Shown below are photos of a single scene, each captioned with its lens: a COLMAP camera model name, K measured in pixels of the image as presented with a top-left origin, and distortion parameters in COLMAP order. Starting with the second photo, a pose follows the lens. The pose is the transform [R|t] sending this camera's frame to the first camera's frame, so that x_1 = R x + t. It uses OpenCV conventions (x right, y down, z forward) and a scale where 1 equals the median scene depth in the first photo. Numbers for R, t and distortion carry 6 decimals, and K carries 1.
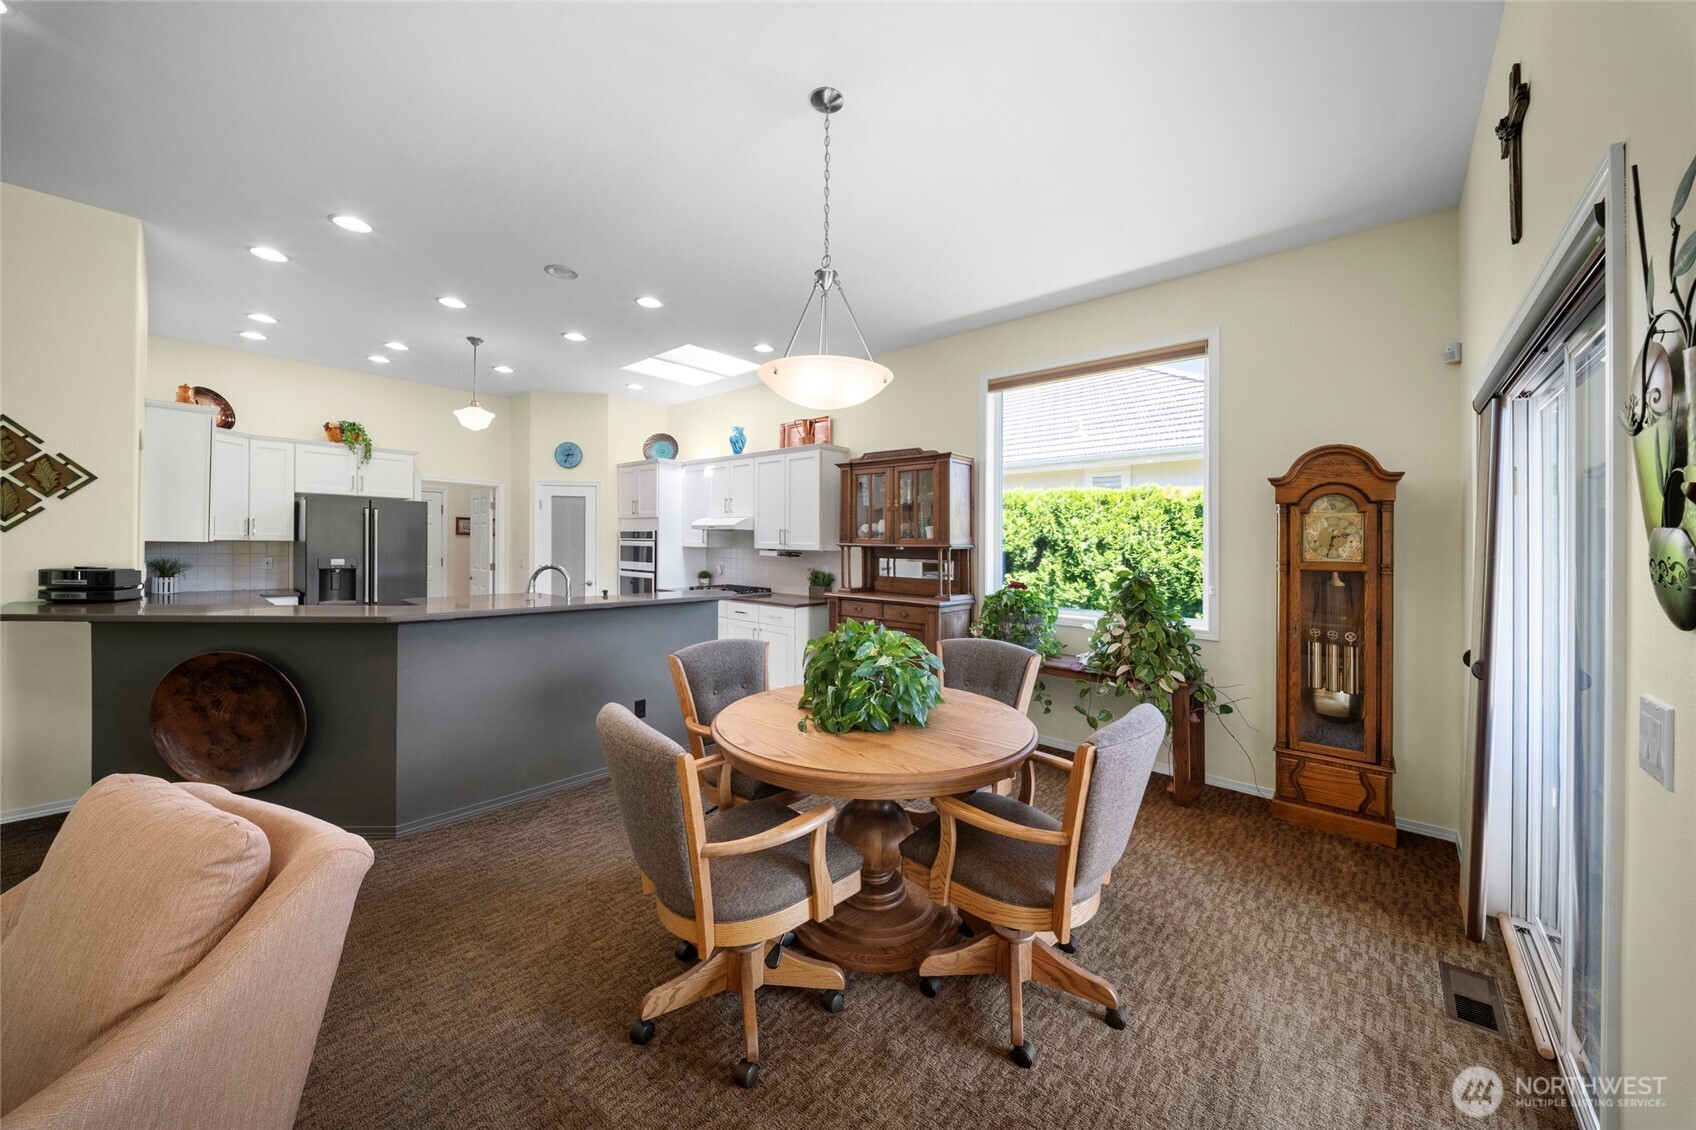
lens RADIAL K [[605.3, 0, 853.8], [0, 605.3, 551.1], [0, 0, 1]] dist [-0.000640, -0.000594]
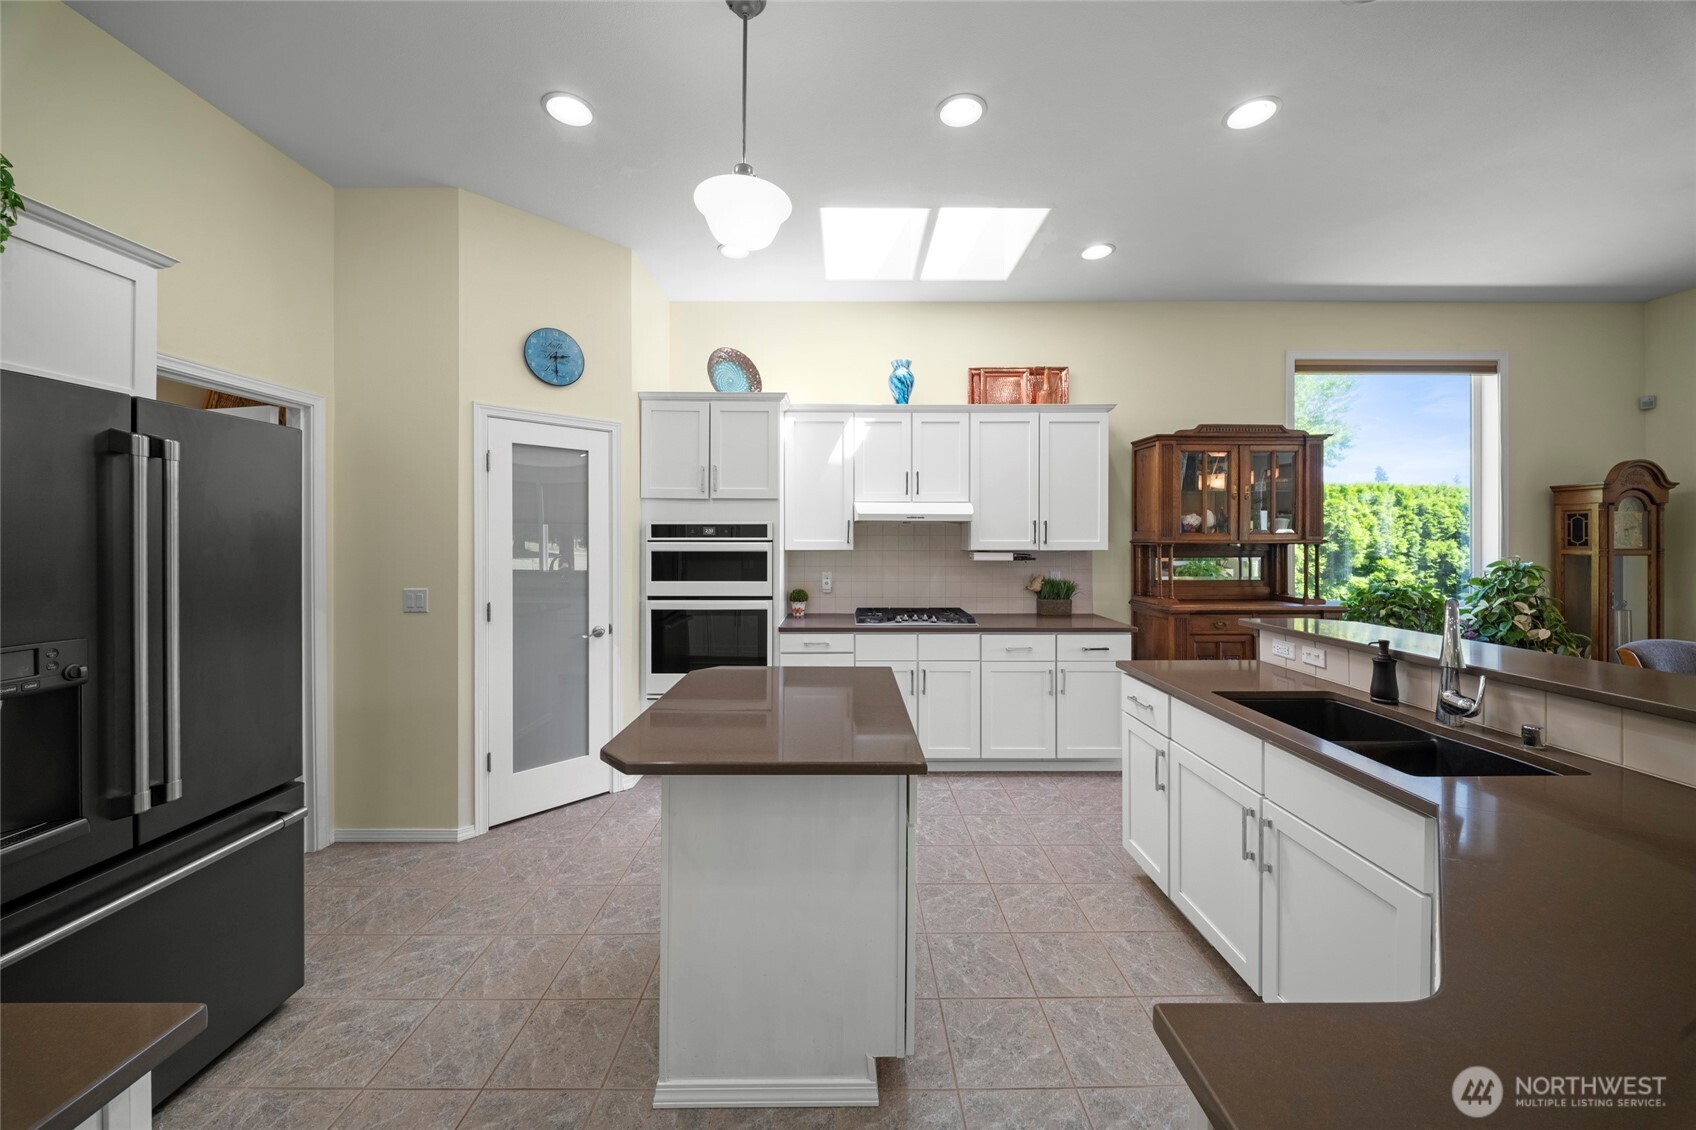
lens RADIAL K [[618.9, 0, 868.6], [0, 618.9, 545.4], [0, 0, 1]] dist [-0.006262, 0.000005]
pose [[0.757429, -0.023884, 0.652480, -0.707520], [0.019468, 0.999713, 0.013994, -0.021500], [-0.652627, 0.002103, 0.757677, 0.576344]]
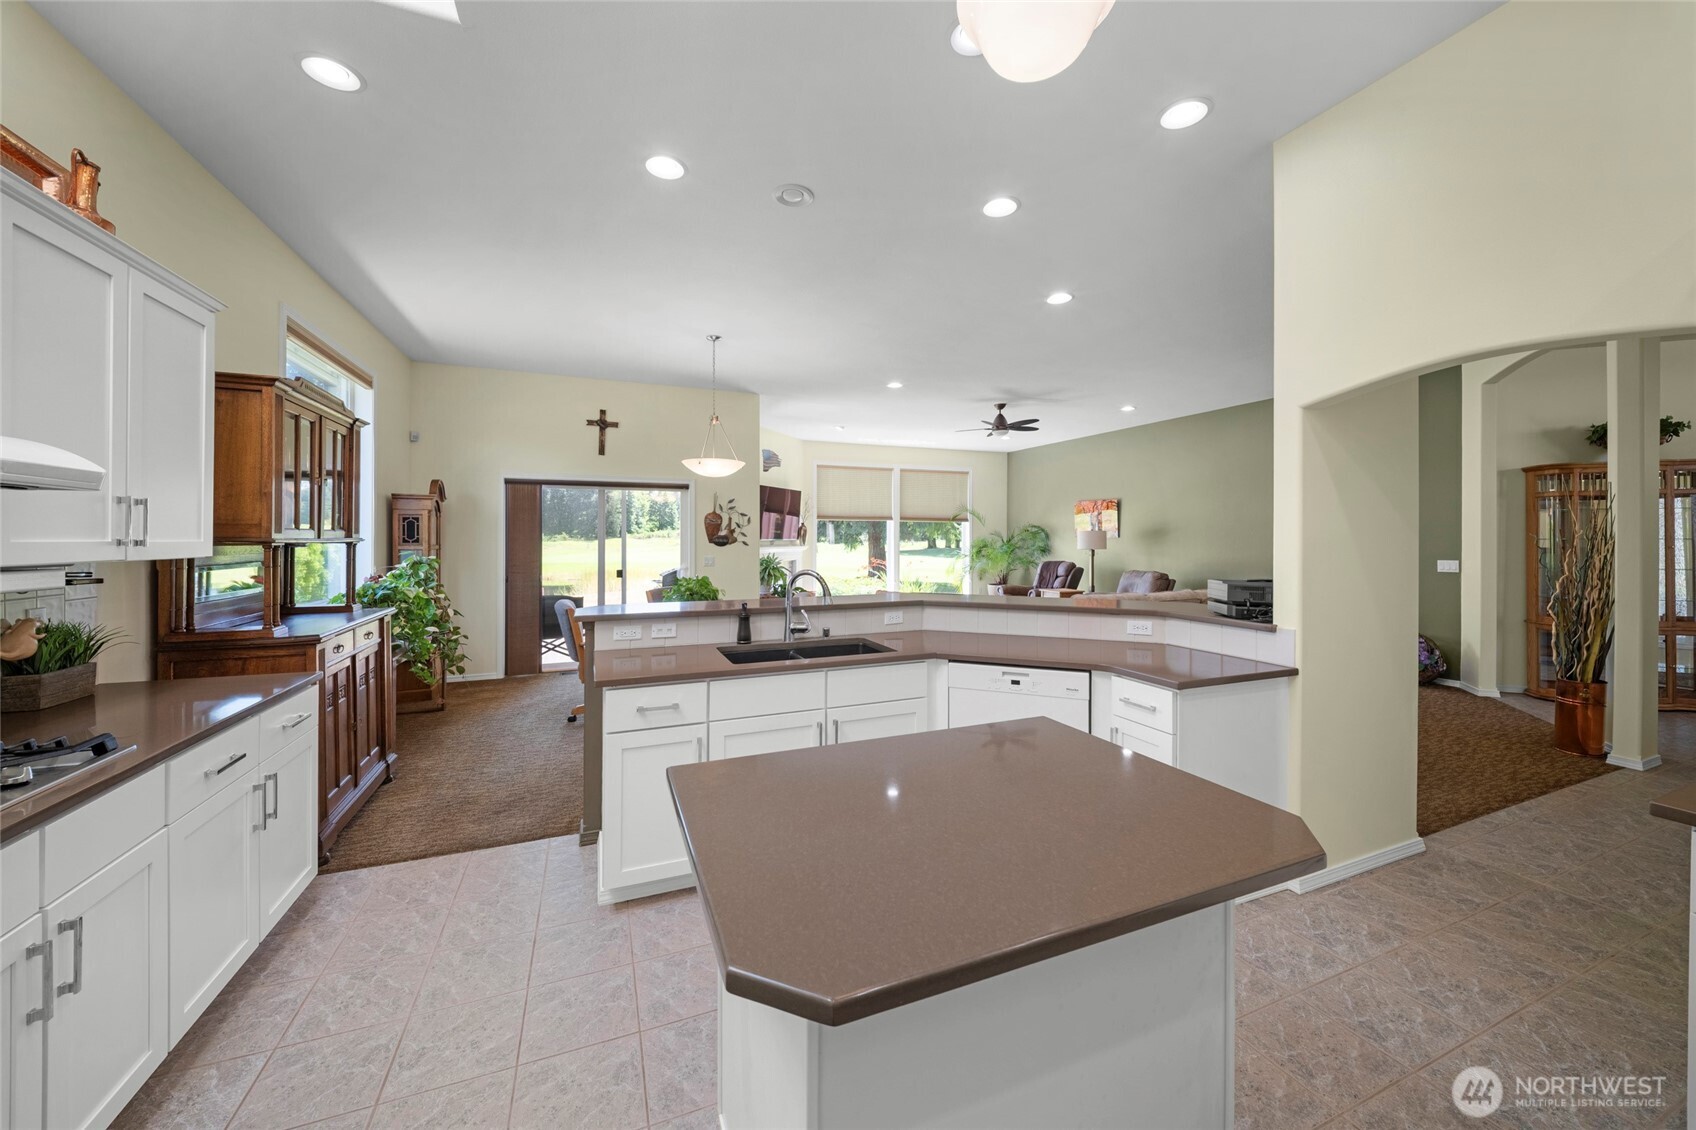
lens RADIAL K [[605.3, 0, 882.2], [0, 605.3, 533.7], [0, 0, 1]] dist [-0.000640, -0.000594]
pose [[-0.919961, -0.011937, 0.391829, -0.561910], [-0.010031, 0.999926, 0.006910, -0.020636], [-0.391882, 0.002426, -0.920012, 1.117164]]
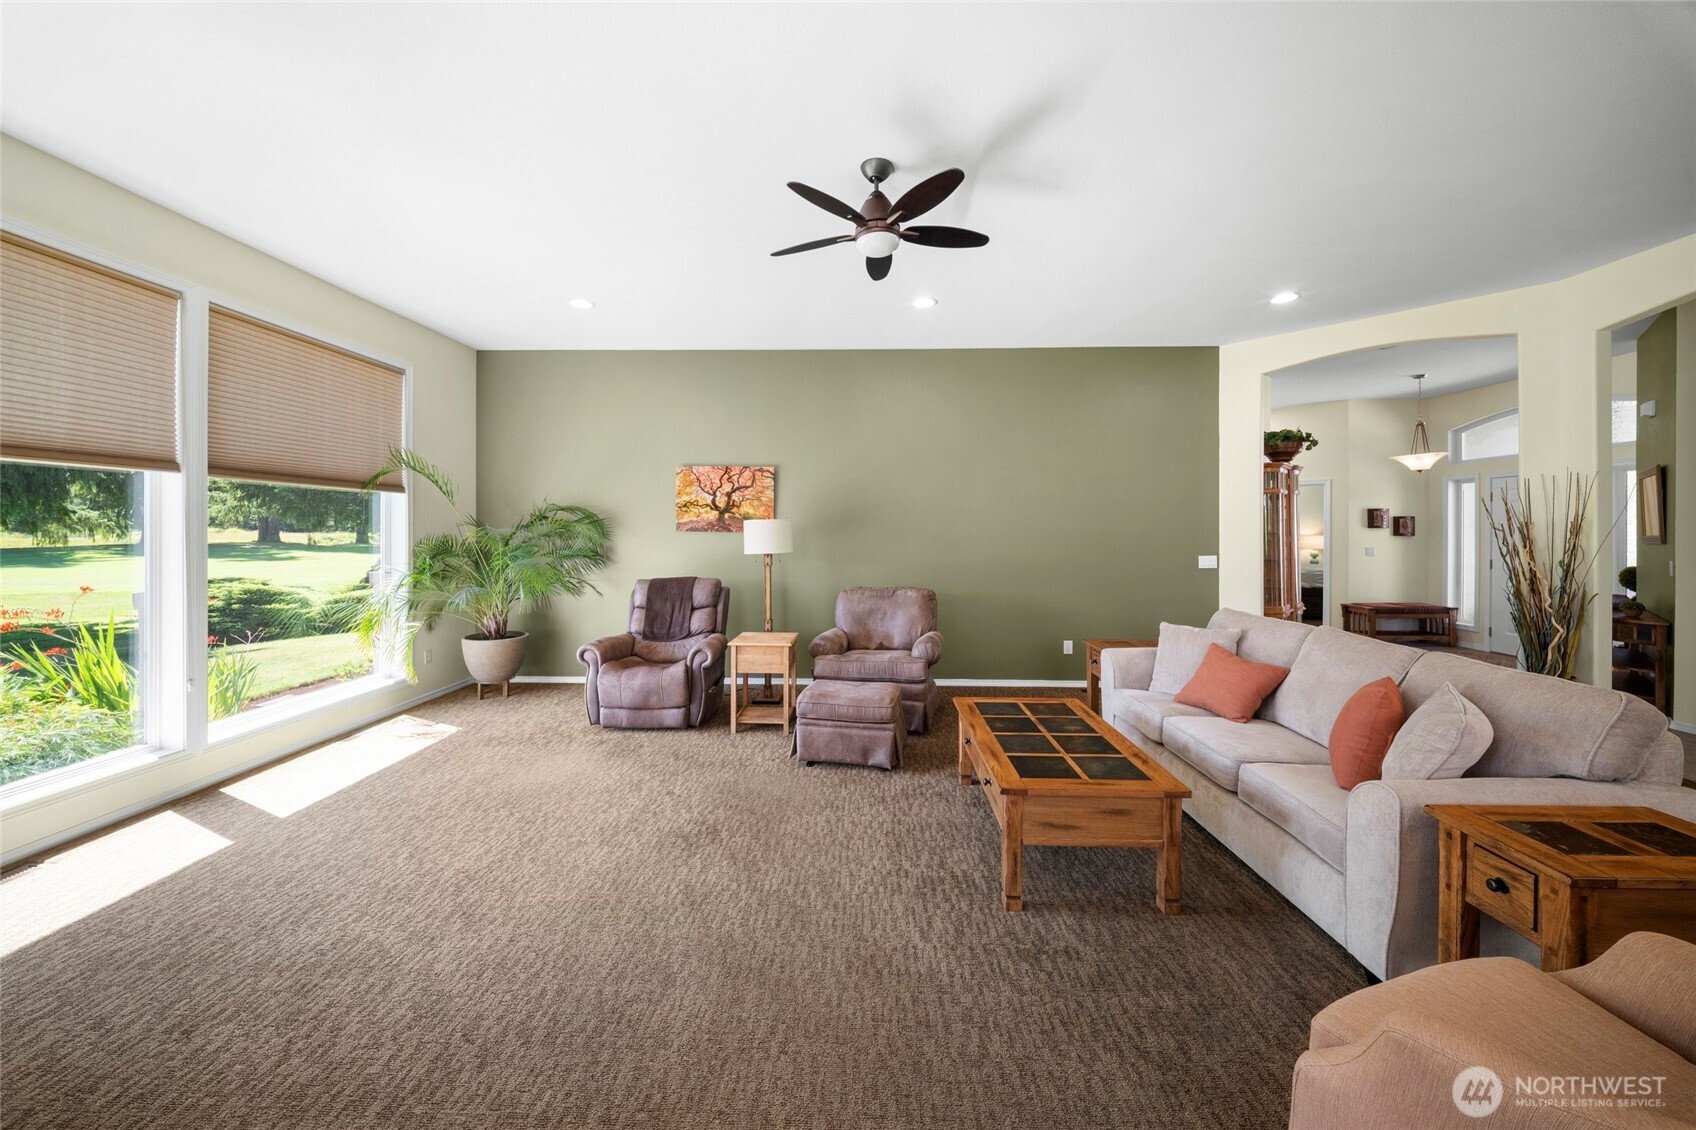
lens RADIAL K [[605.3, 0, 863.6], [0, 605.3, 533.0], [0, 0, 1]] dist [-0.000640, -0.000594]
pose [[-0.752561, -0.014145, -0.658371, 0.048488], [-0.018316, 0.999832, -0.000545, -0.004419], [0.658268, 0.011649, -0.752694, 0.147523]]
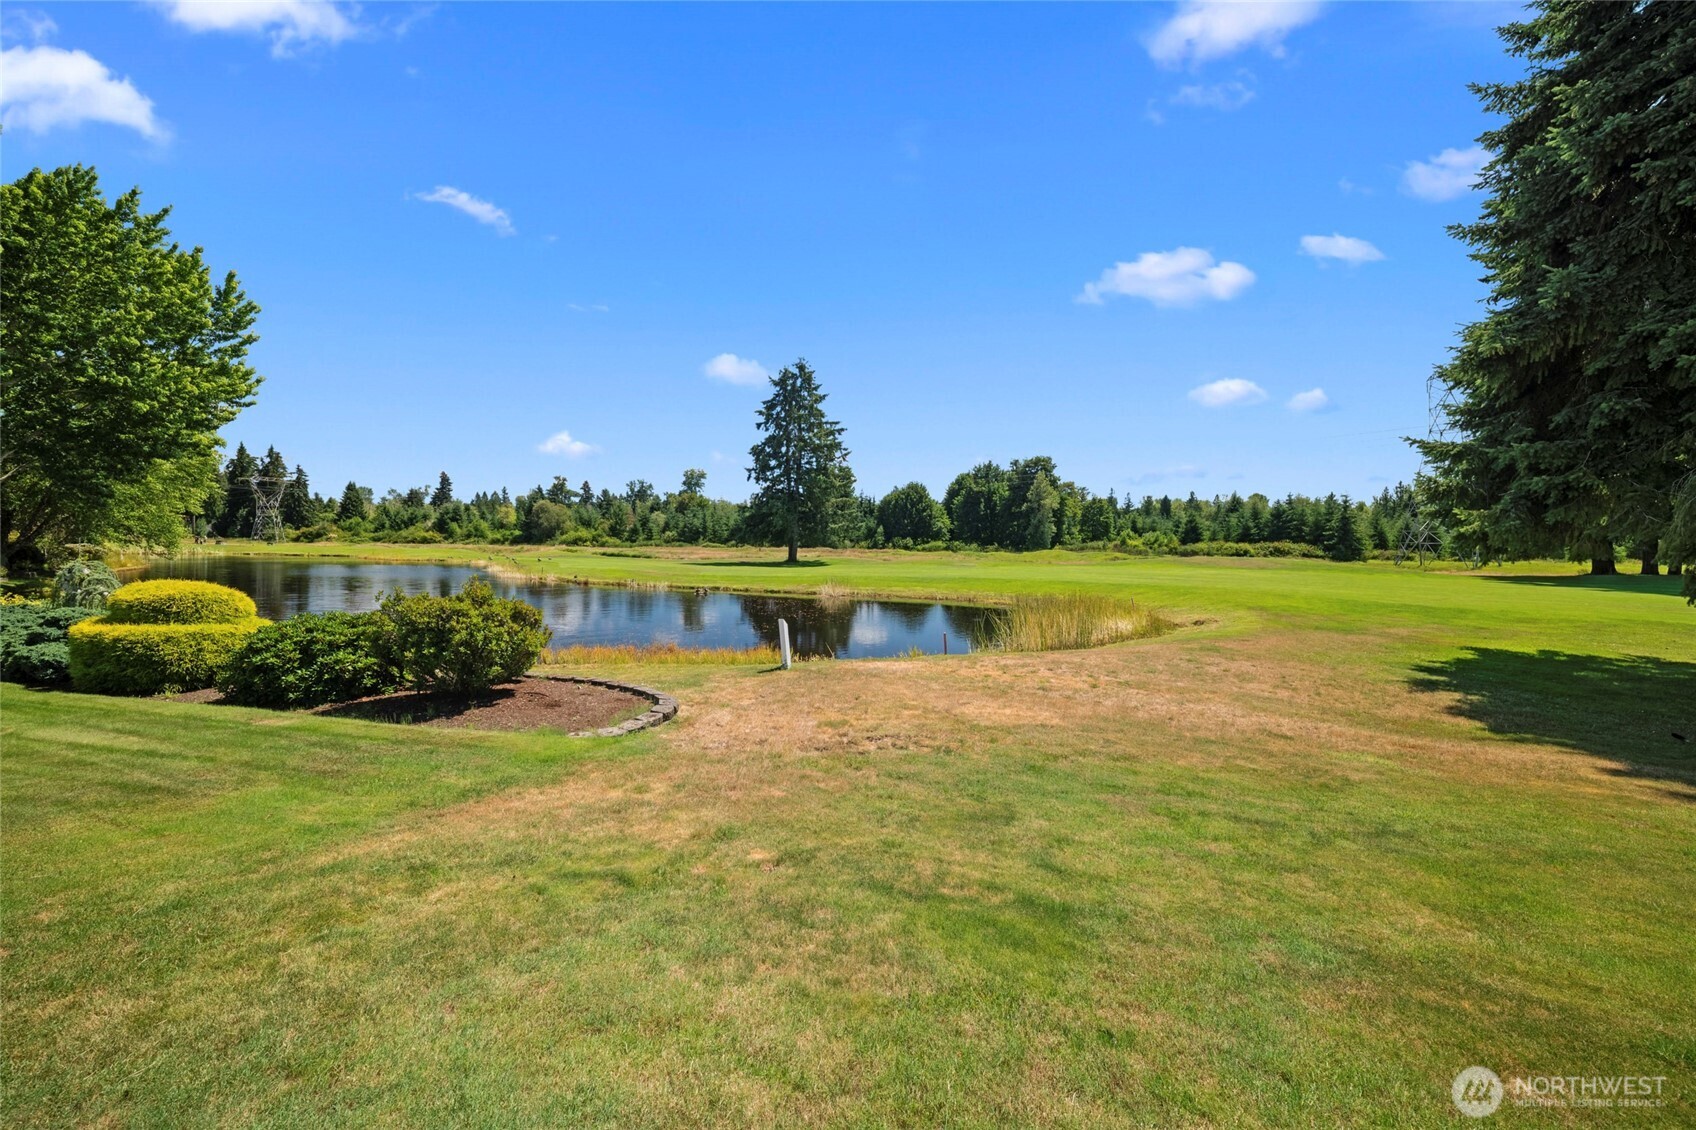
lens RADIAL K [[605.3, 0, 856.1], [0, 605.3, 576.3], [0, 0, 1]] dist [-0.000640, -0.000594]
pose [[-0.439404, -0.063847, 0.896018, 1.332434], [-0.013131, 0.997821, 0.064662, 0.058104], [-0.898194, 0.016647, -0.439284, -0.502788]]
